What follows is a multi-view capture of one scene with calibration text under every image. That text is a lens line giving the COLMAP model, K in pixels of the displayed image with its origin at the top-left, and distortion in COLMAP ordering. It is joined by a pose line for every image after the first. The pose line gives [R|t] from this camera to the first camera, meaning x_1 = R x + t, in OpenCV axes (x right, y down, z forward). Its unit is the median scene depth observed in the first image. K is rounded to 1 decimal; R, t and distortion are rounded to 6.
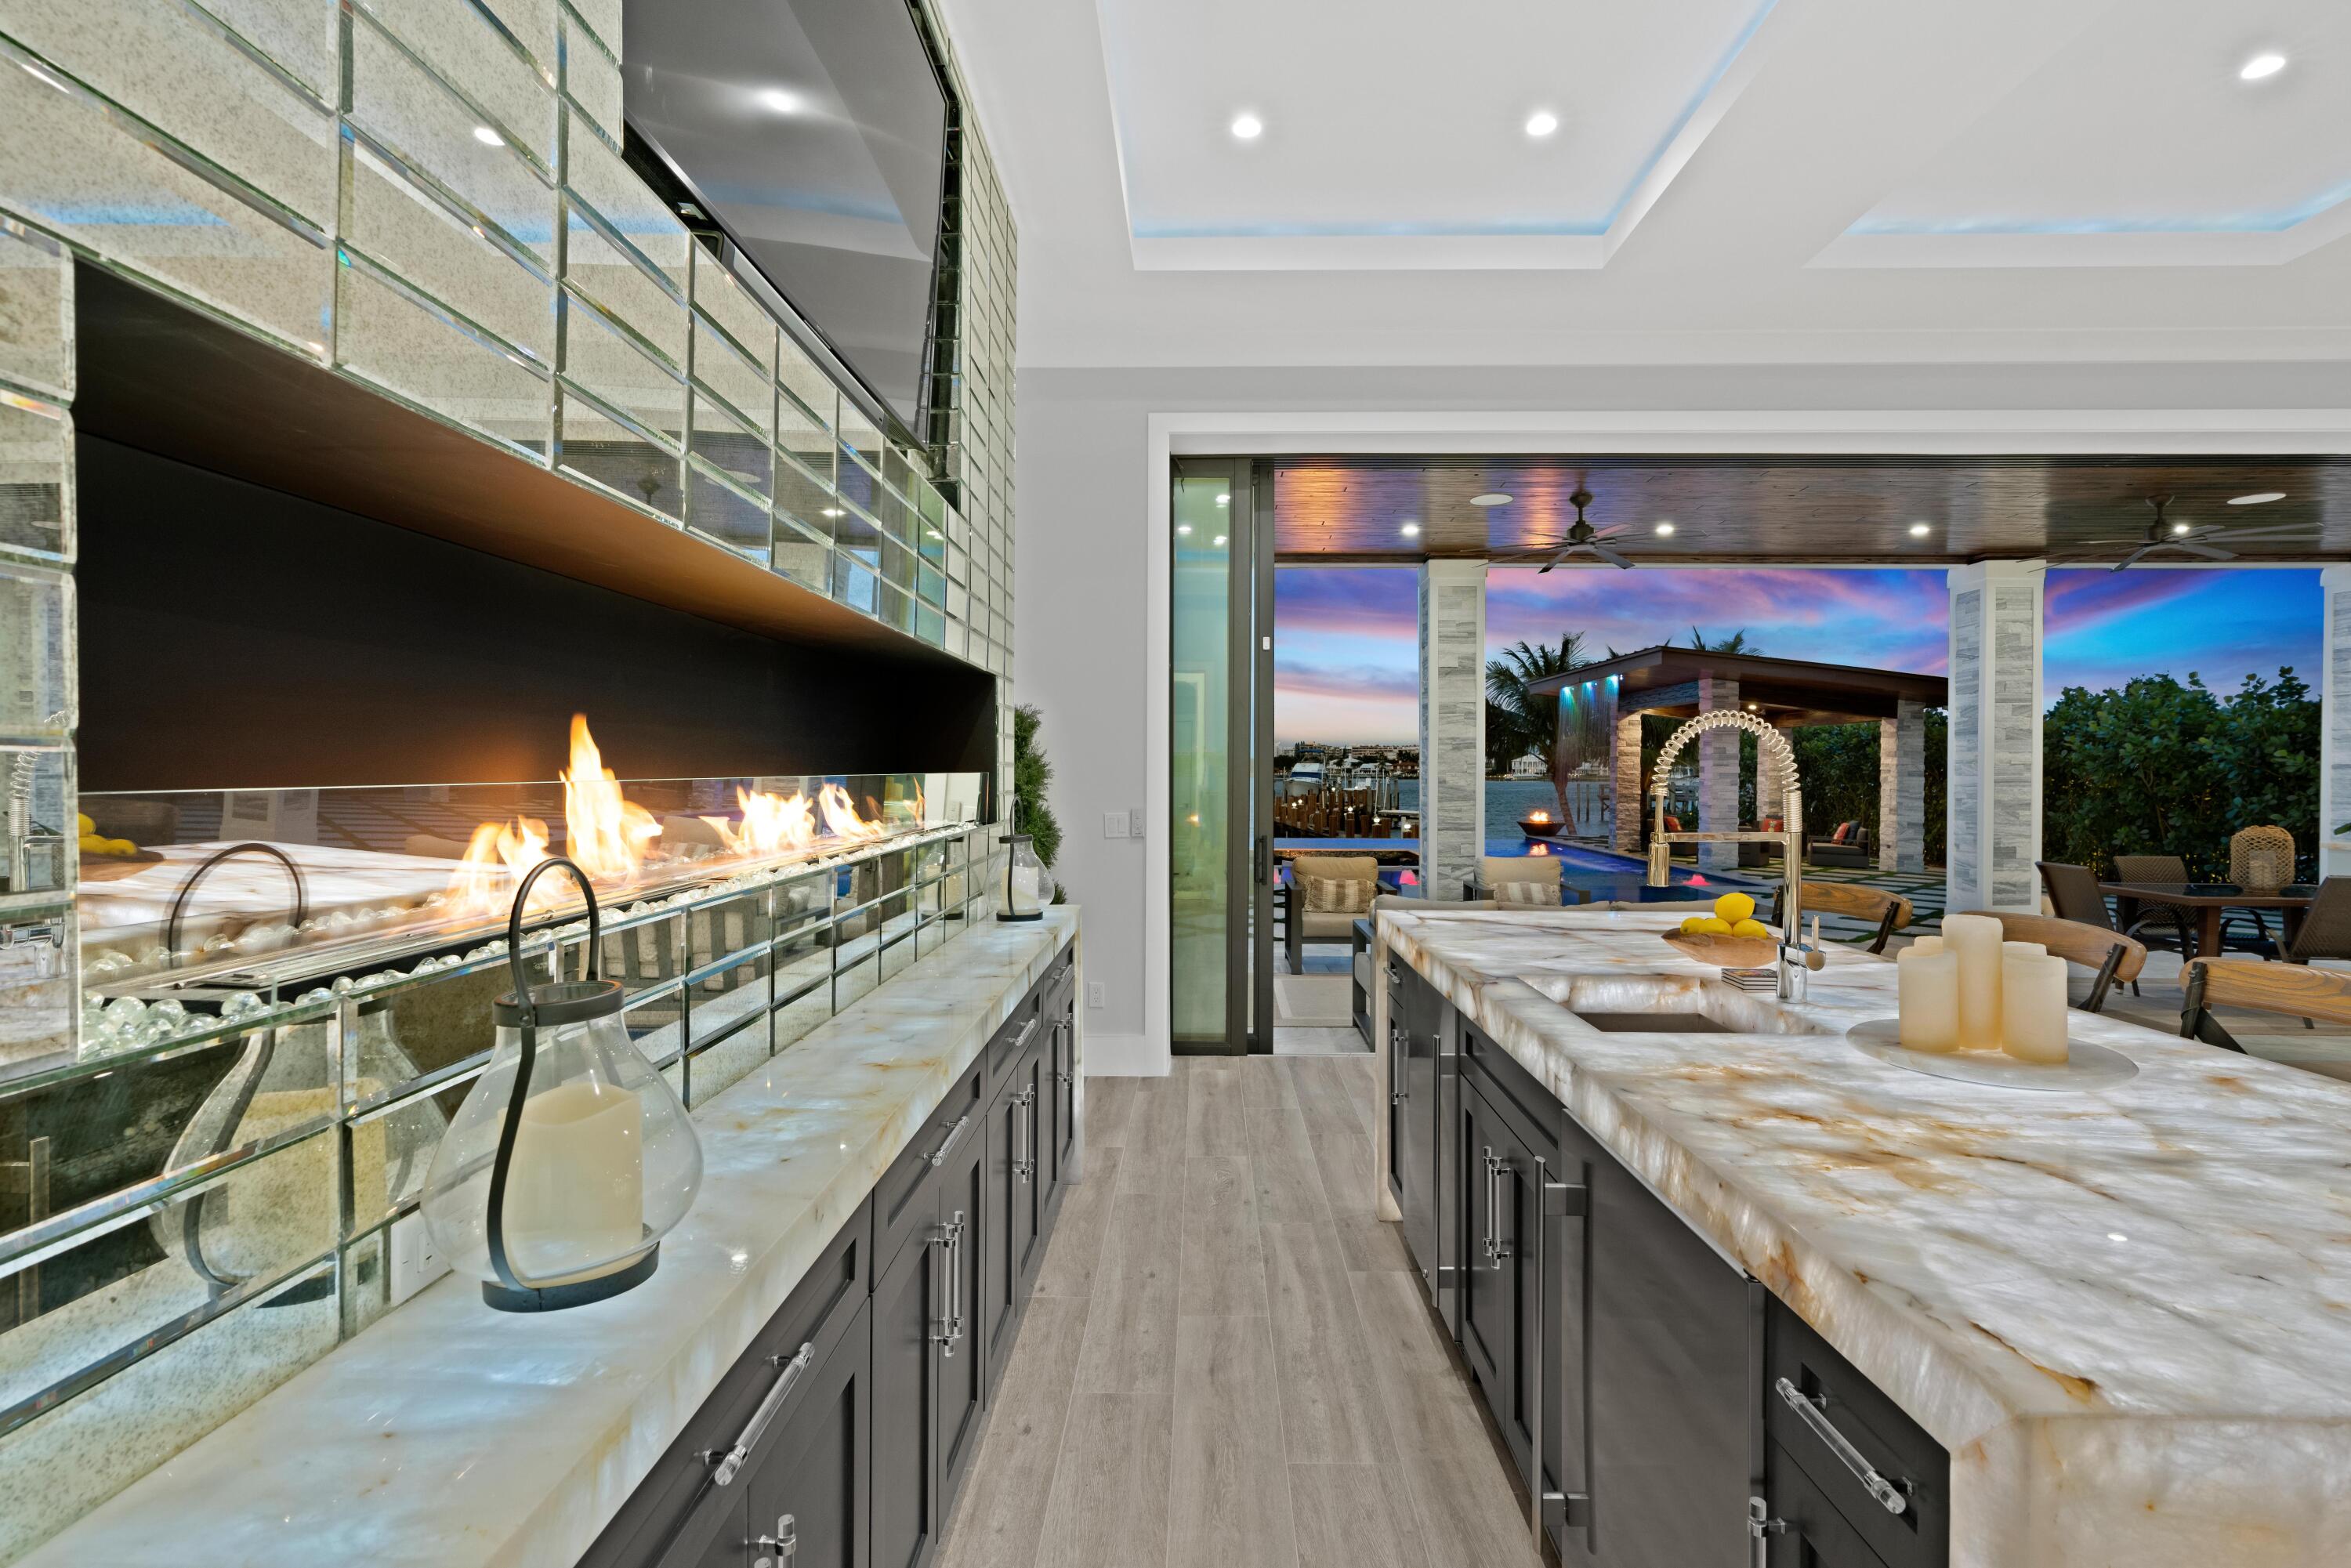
lens RADIAL K [[1137.8, 0, 1171.8], [0, 1137.8, 774.7], [0, 0, 1]] dist [-0.003402, 0.000437]
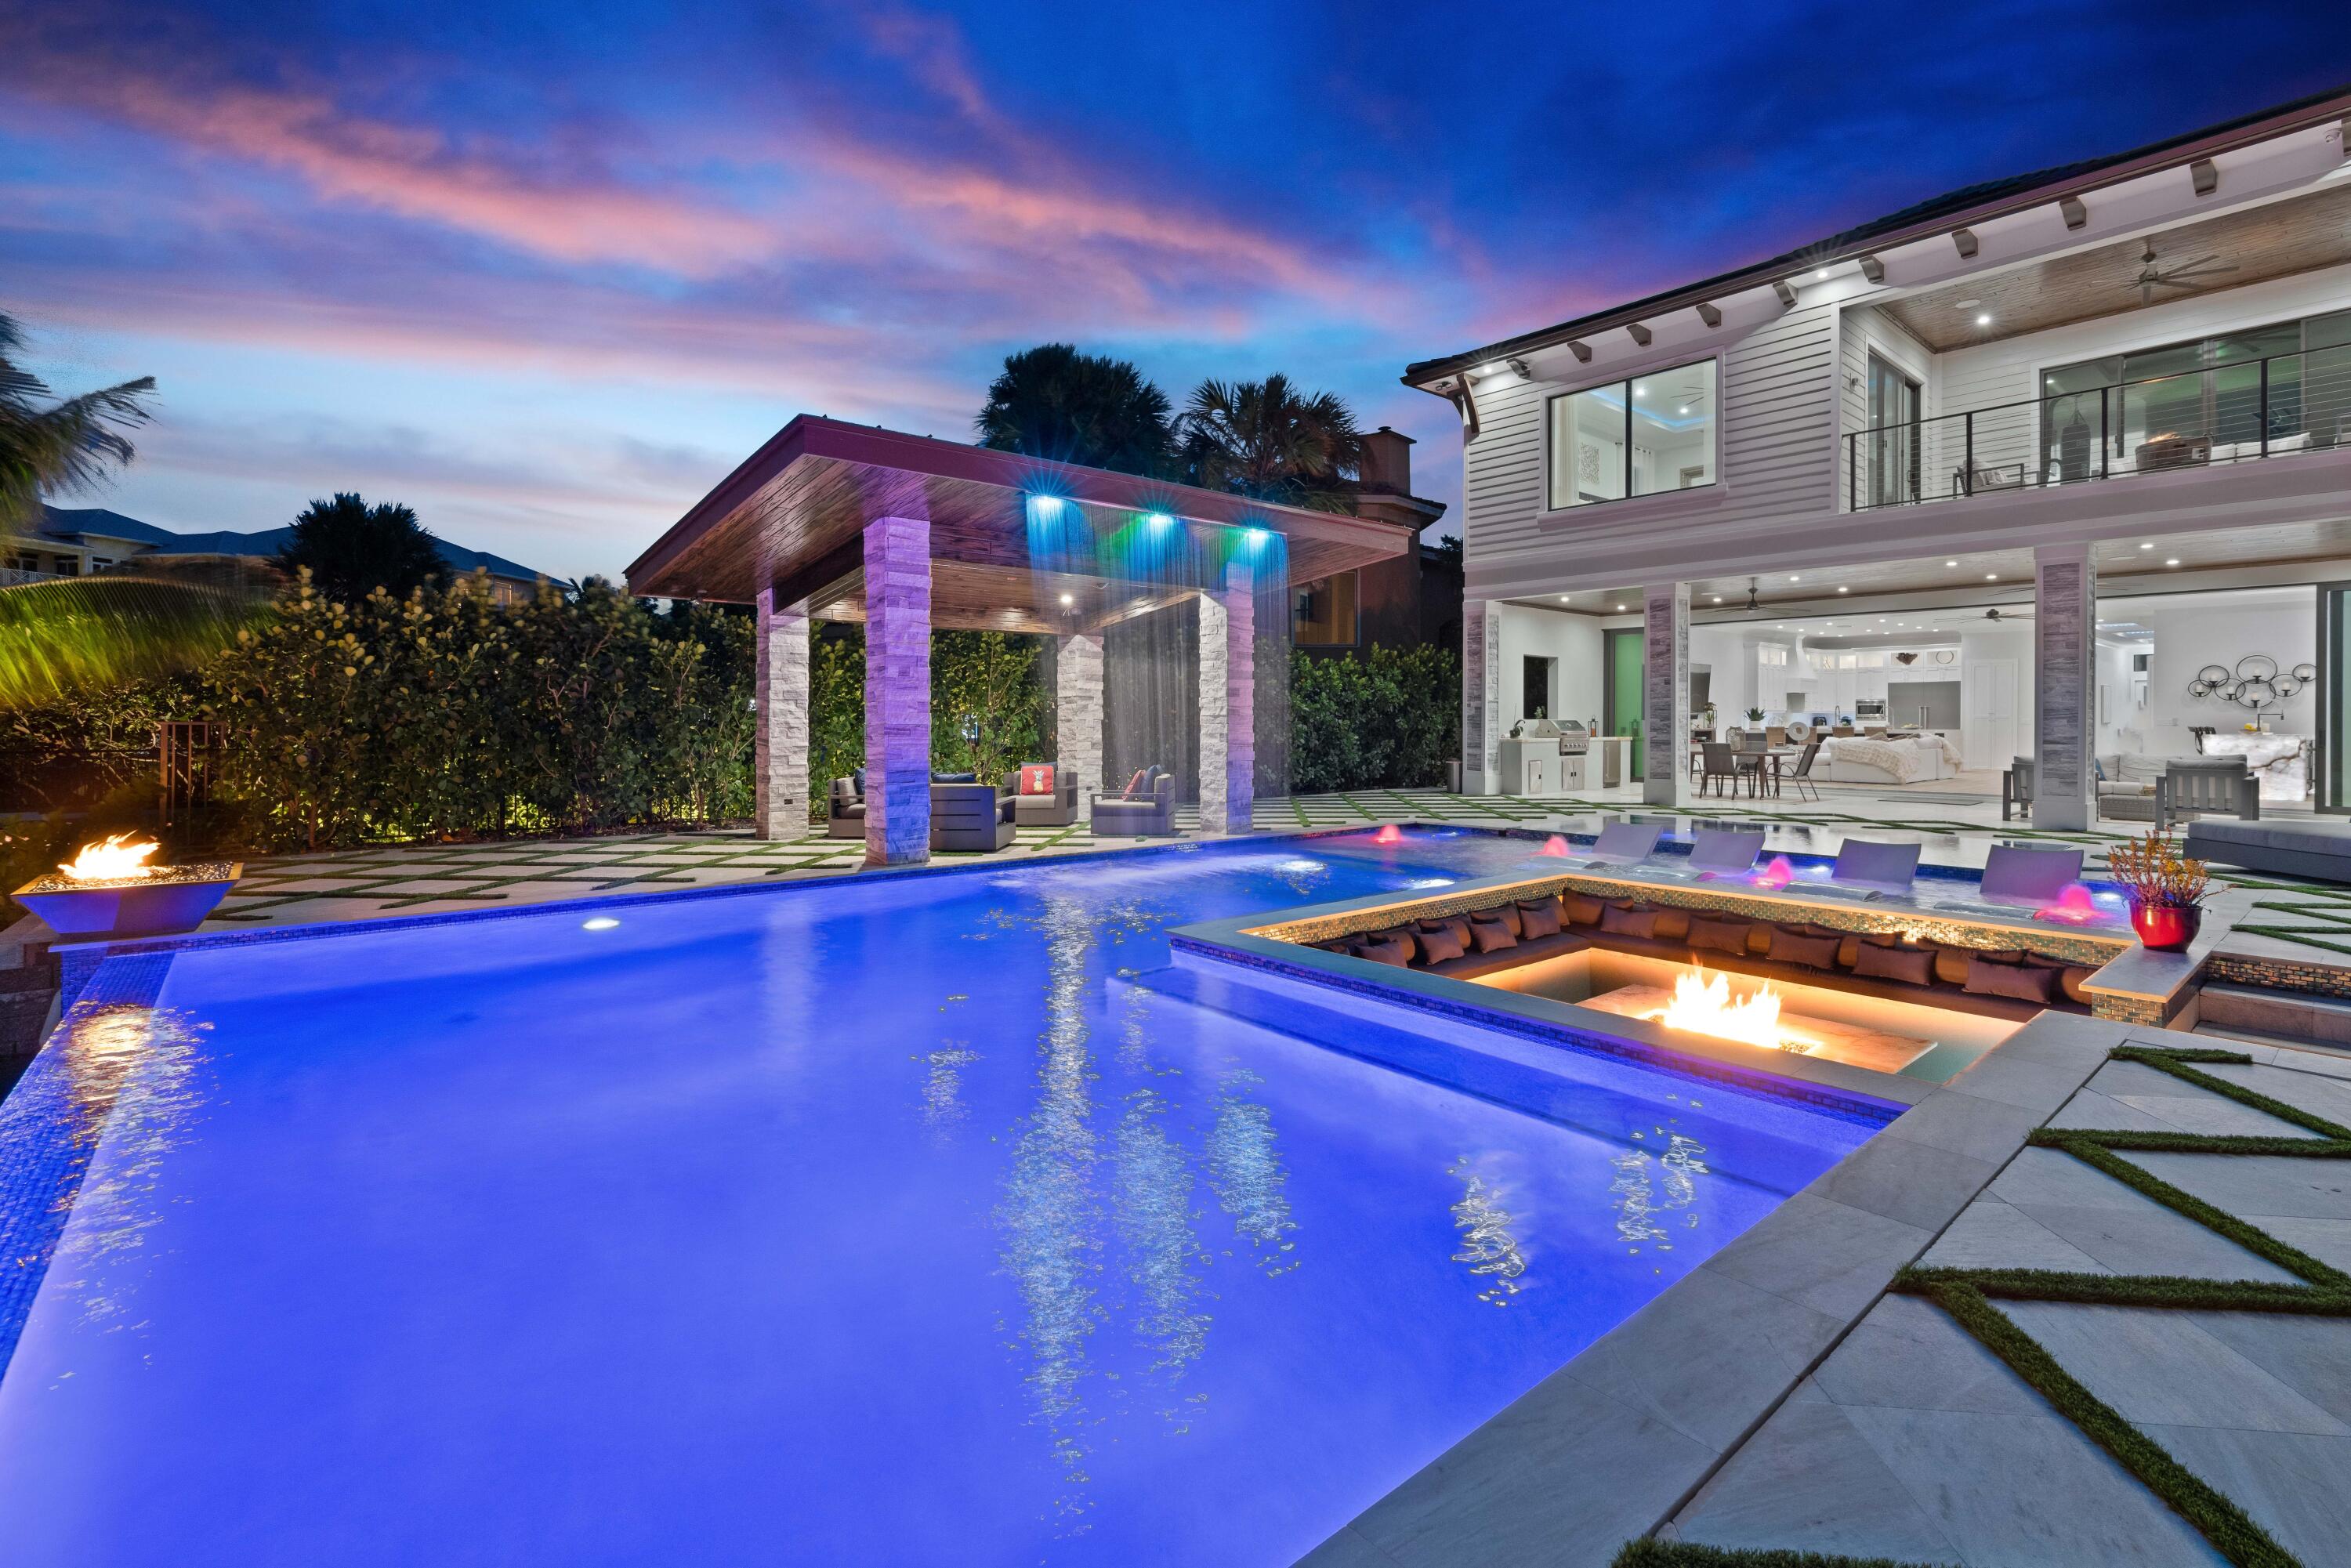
lens RADIAL K [[1077.0, 0, 1168.4], [0, 1077.0, 742.8], [0, 0, 1]] dist [-0.003605, 0.004102]
pose [[-0.663428, -0.021426, 0.747933, 0.001905], [-0.001953, 0.999636, 0.026904, 0.008903], [-0.748237, 0.016388, -0.663229, 1.556560]]
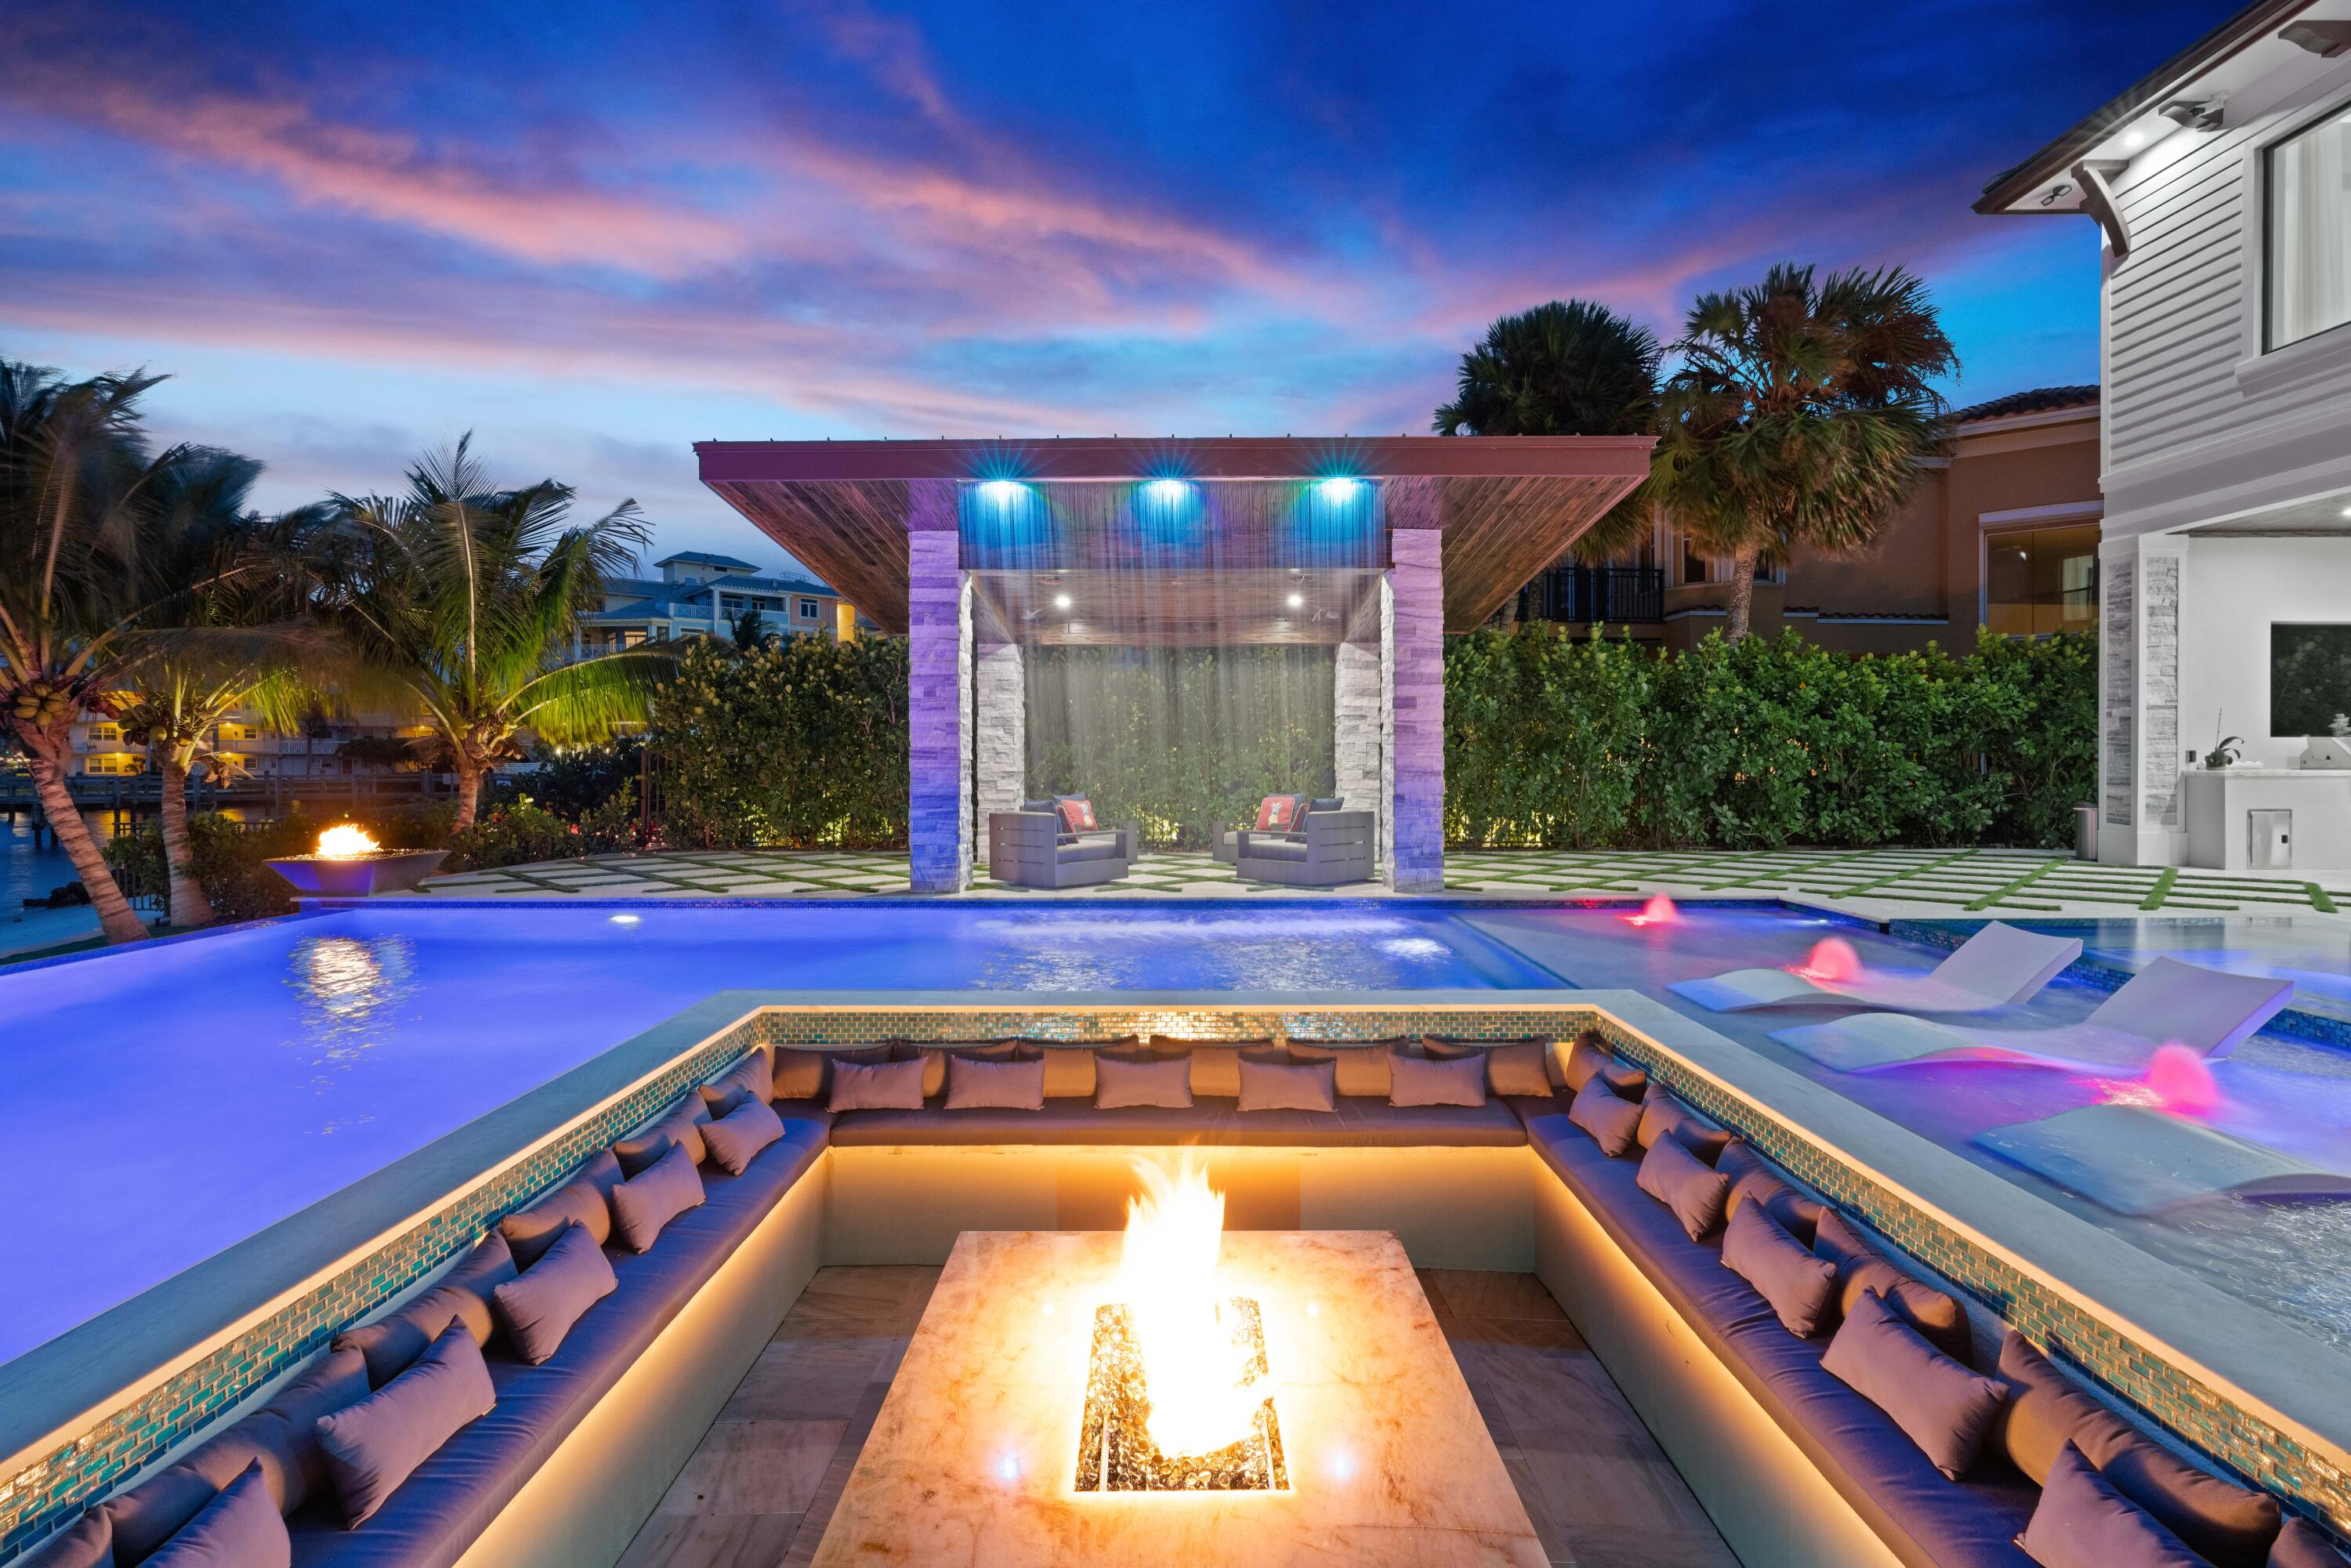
lens RADIAL K [[1056.4, 0, 1175.5], [0, 1056.4, 784.0], [0, 0, 1]] dist [-0.003038, 0.000802]
pose [[-0.020250, -0.031379, 0.999302, -0.013003], [0.007775, 0.999472, 0.031542, 0.017211], [-0.999765, 0.008408, -0.019995, 1.184647]]
